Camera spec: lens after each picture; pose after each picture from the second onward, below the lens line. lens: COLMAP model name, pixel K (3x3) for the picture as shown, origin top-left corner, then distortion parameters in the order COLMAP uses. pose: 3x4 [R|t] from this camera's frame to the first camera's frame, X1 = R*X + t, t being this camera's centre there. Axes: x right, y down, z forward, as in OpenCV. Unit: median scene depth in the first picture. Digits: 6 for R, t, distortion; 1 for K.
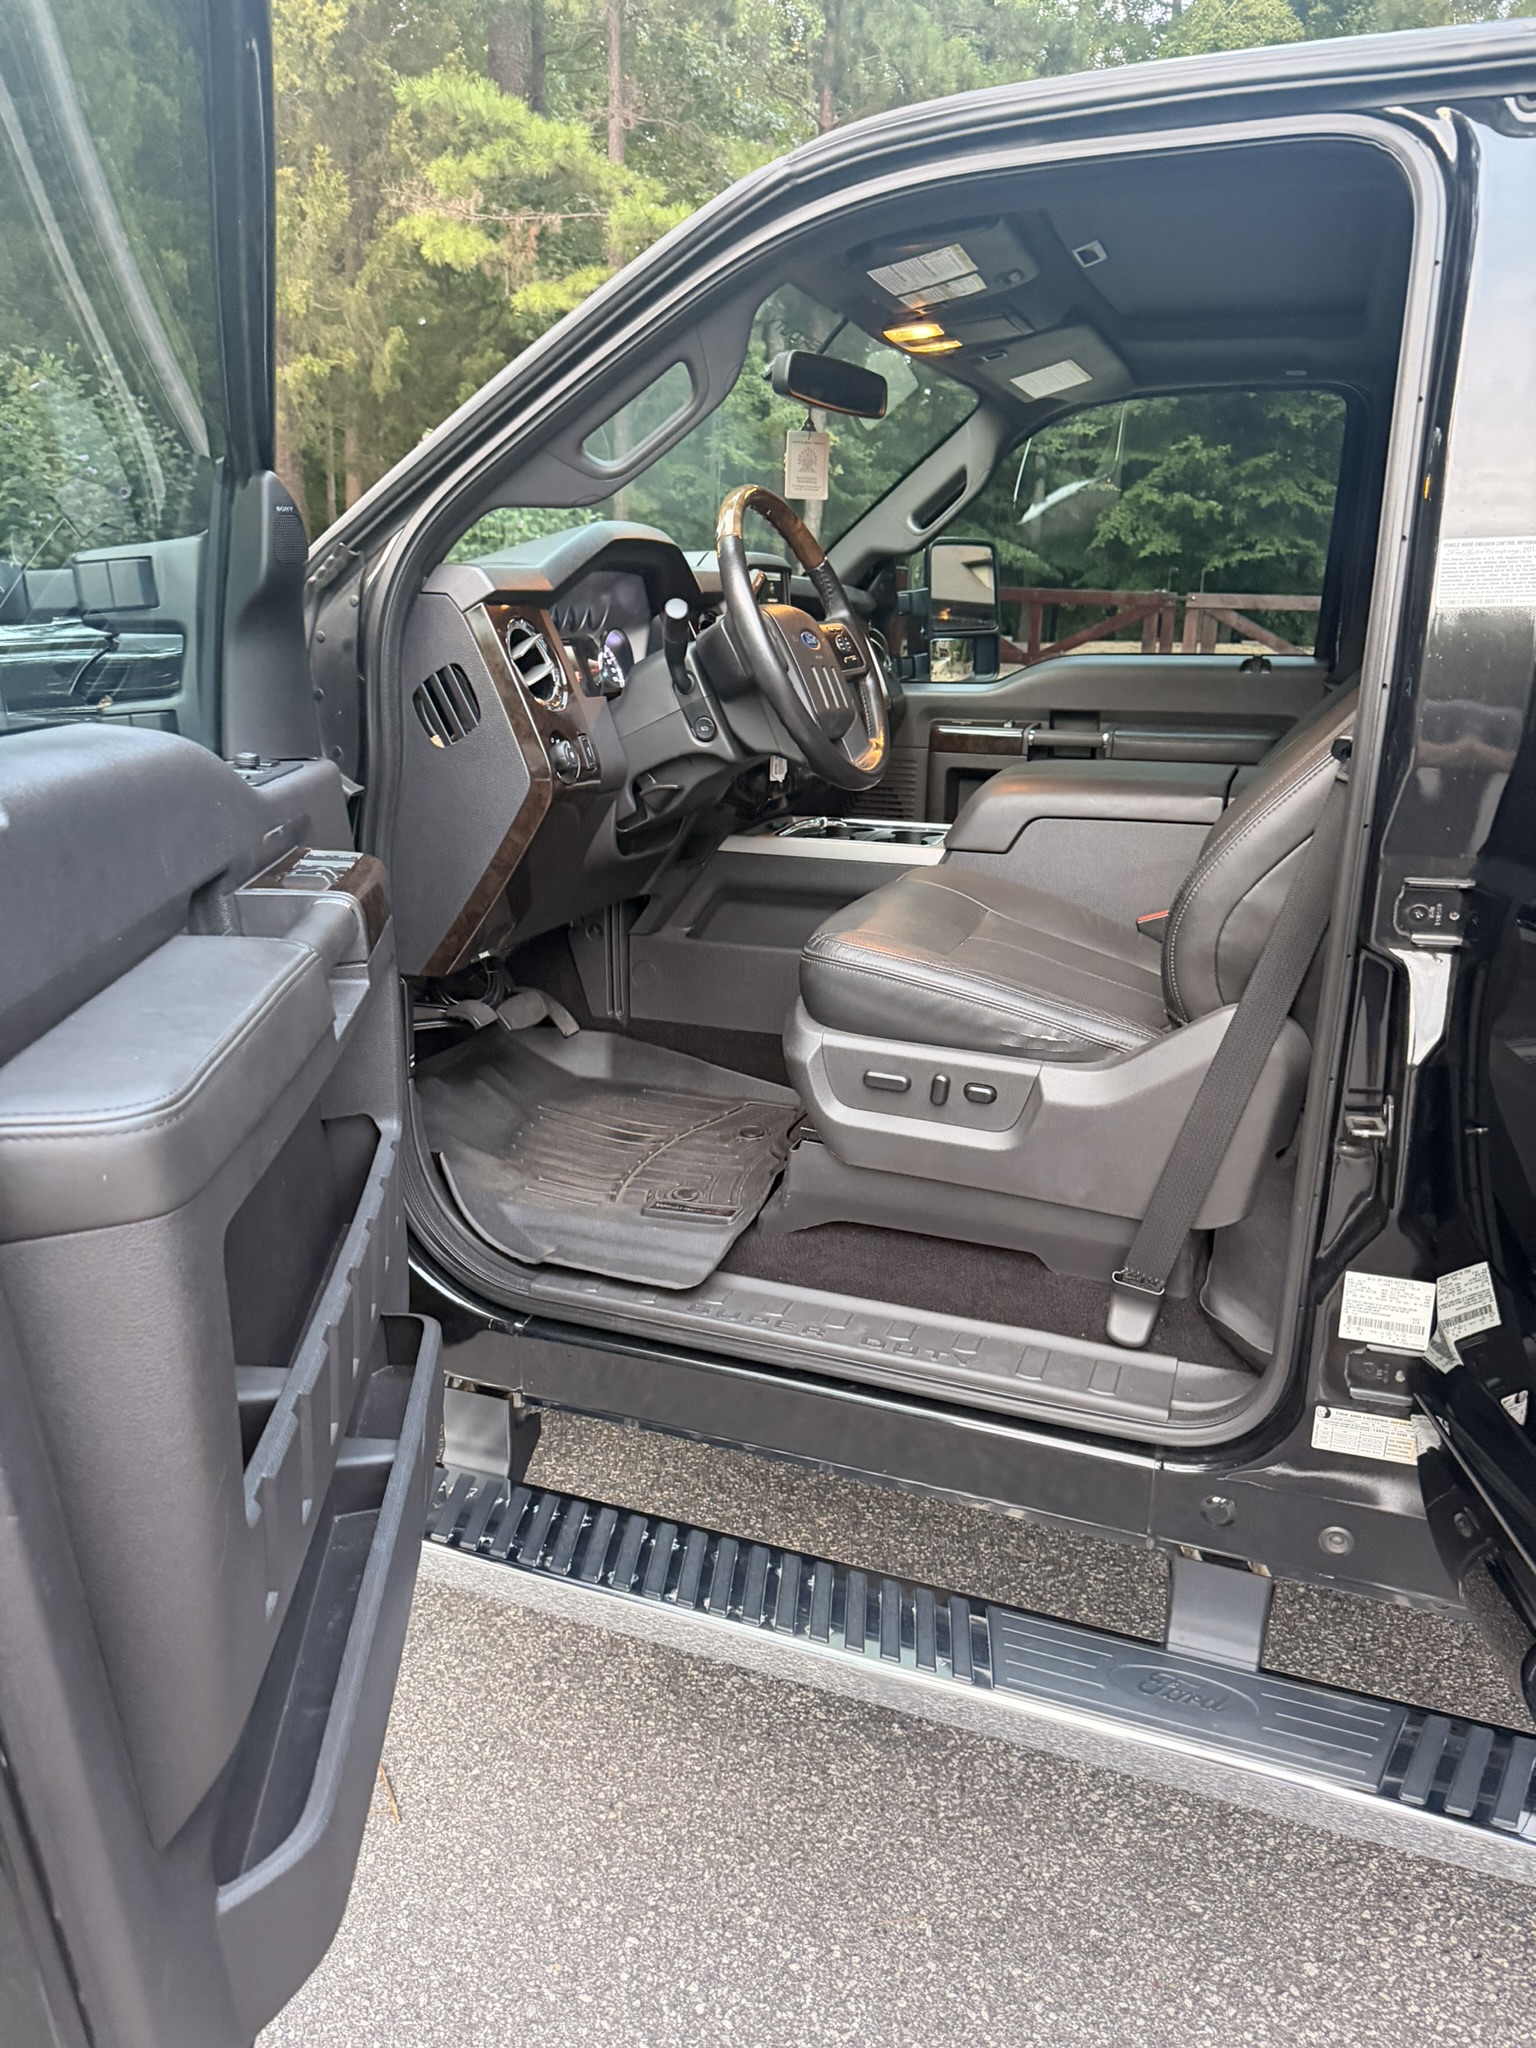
lens RADIAL K [[1447.7, 0, 746.1], [0, 1447.7, 1072.7], [0, 0, 1]] dist [-0.005140, -0.015400]
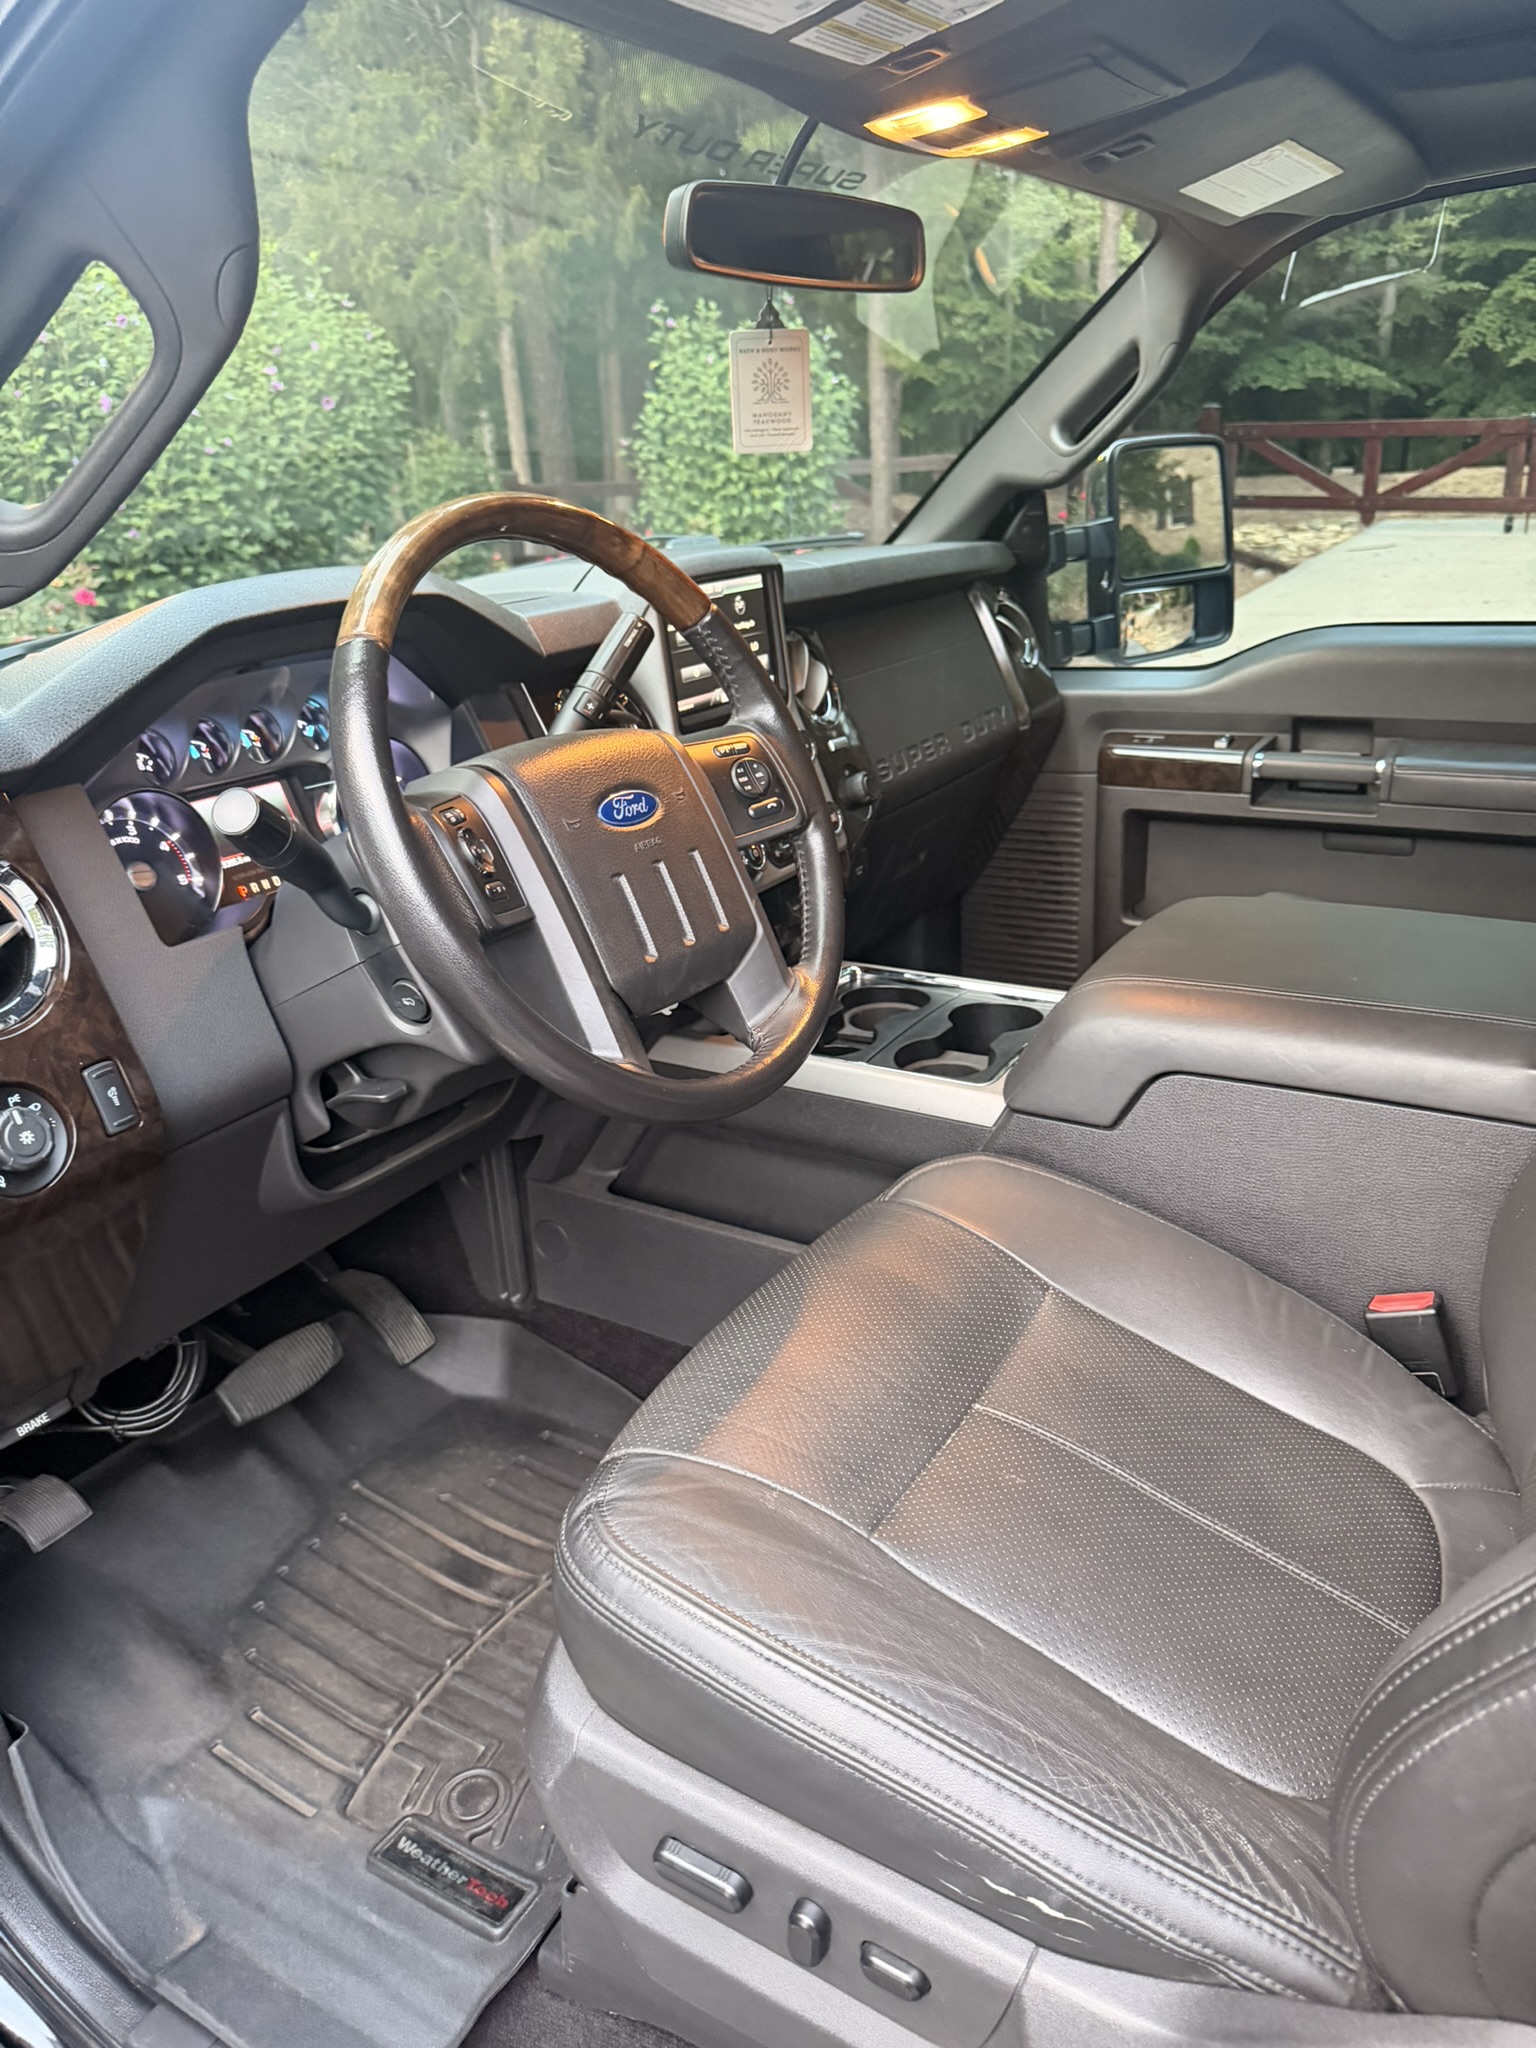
lens RADIAL K [[1474.2, 0, 776.2], [0, 1474.2, 1029.9], [0, 0, 1]] dist [-0.006053, -0.001486]
pose [[0.981927, 0.008125, -0.189085, 0.011107], [0.003358, 0.998173, 0.060332, -0.015290], [0.189230, -0.059876, 0.980105, 0.031677]]
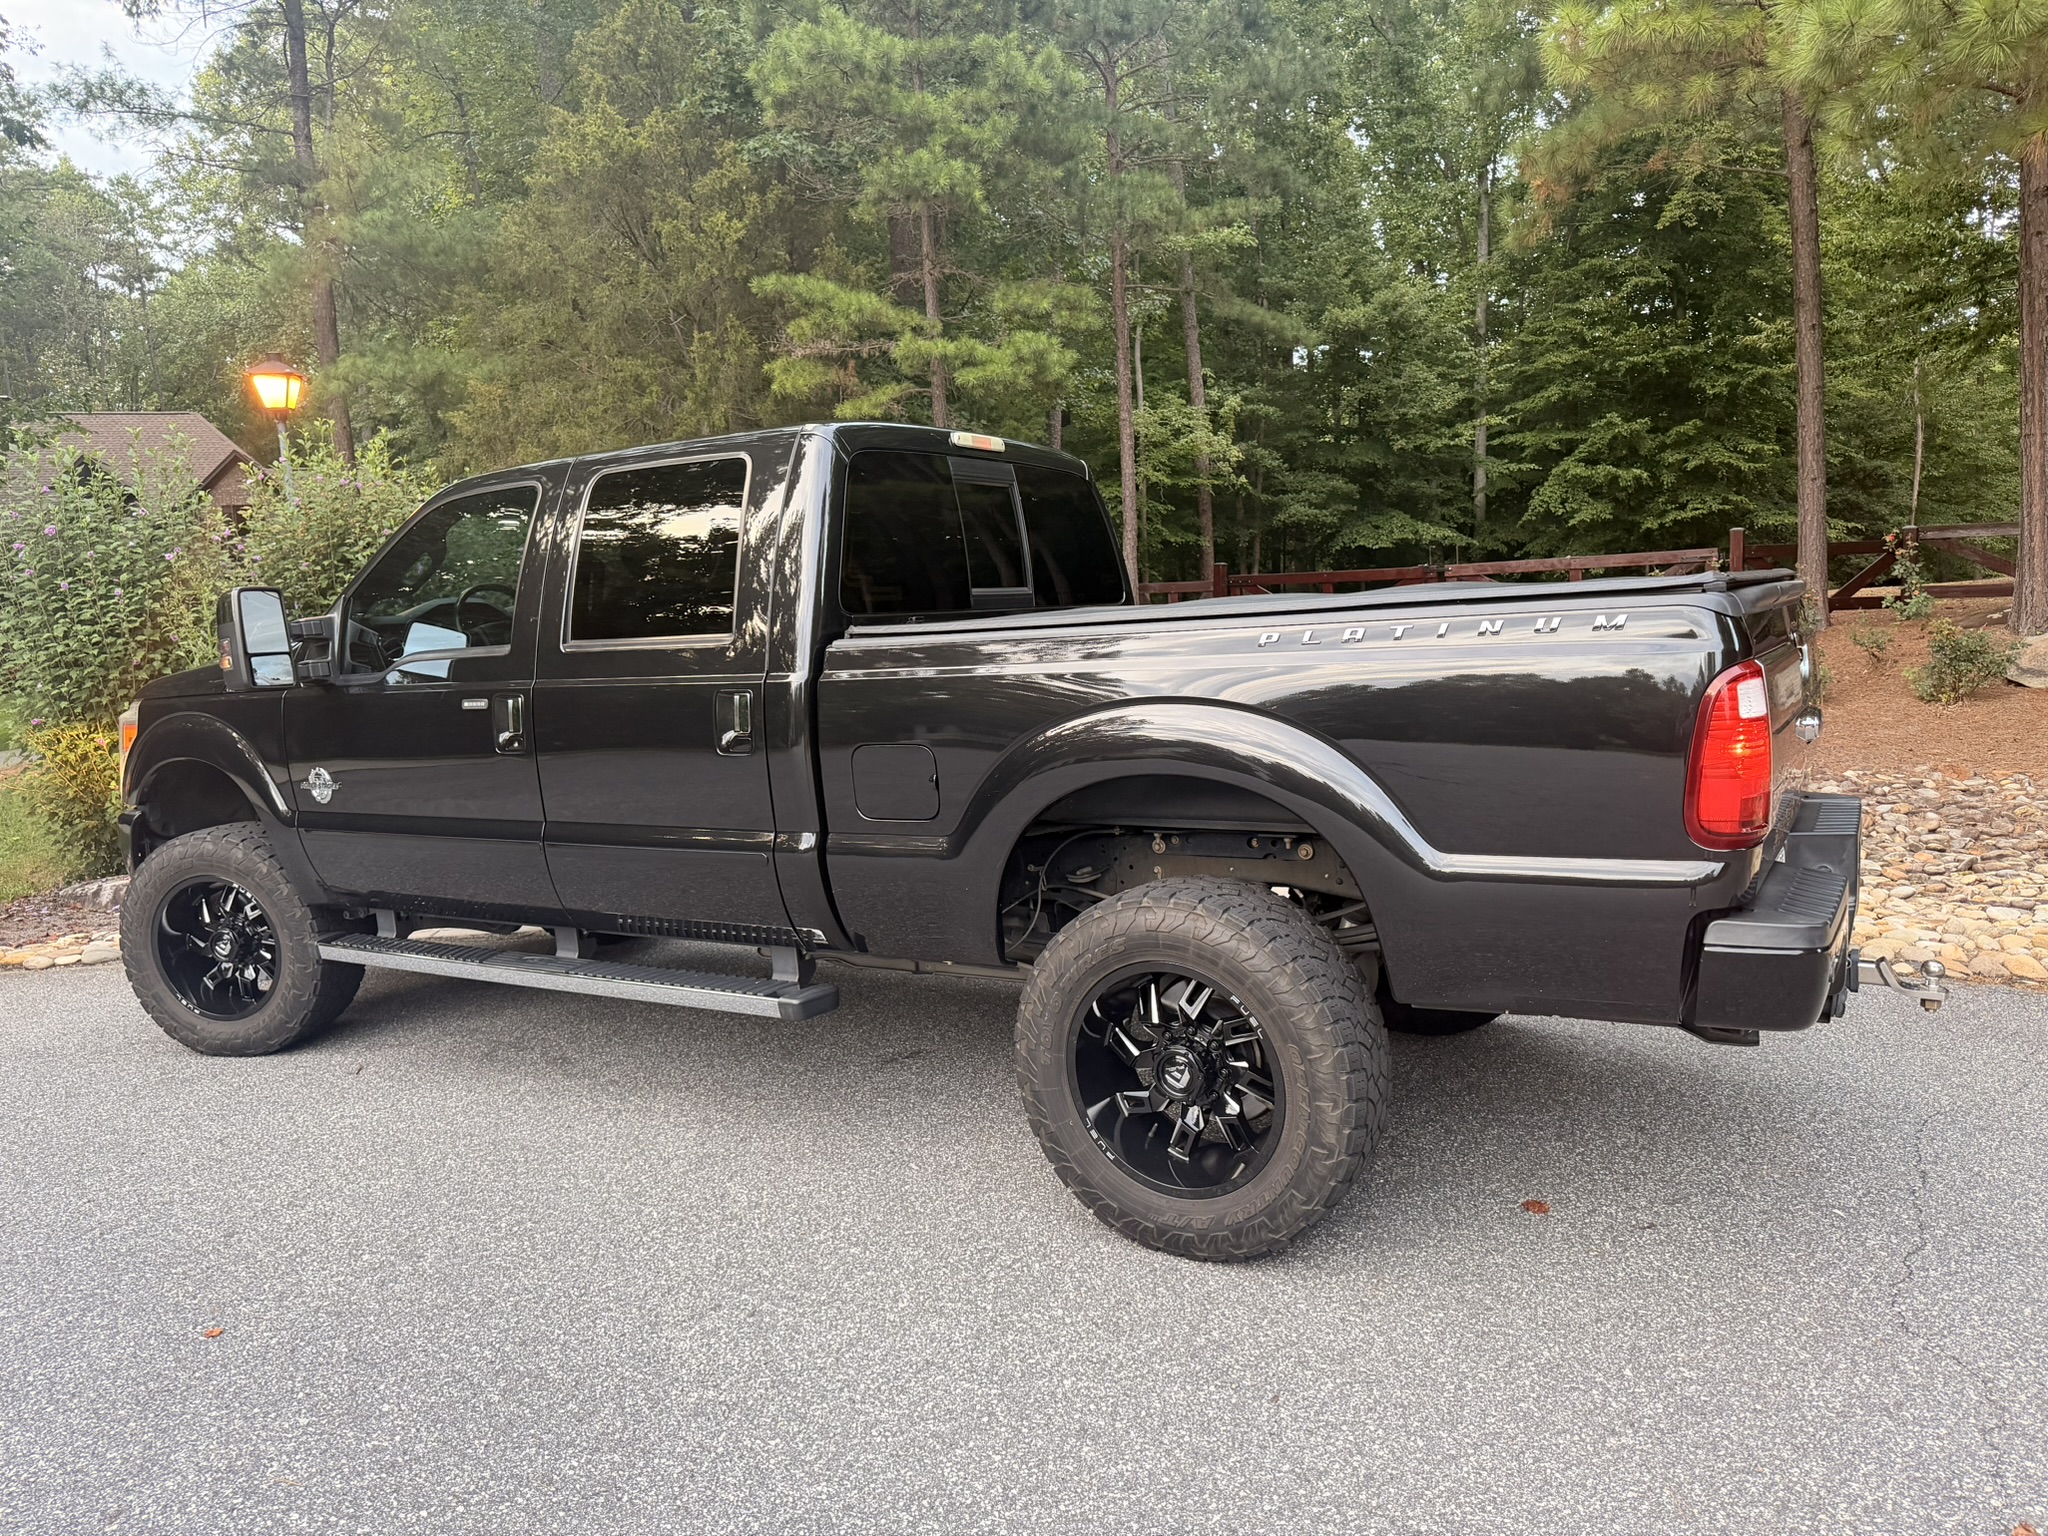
lens RADIAL K [[1474.2, 0, 1015.3], [0, 1474.2, 764.2], [0, 0, 1]] dist [-0.006053, -0.001486]
pose [[0.978316, -0.058057, -0.198815, 0.092278], [0.016035, 0.978260, -0.206760, 0.032933], [0.206497, 0.199088, 0.957979, -0.088891]]
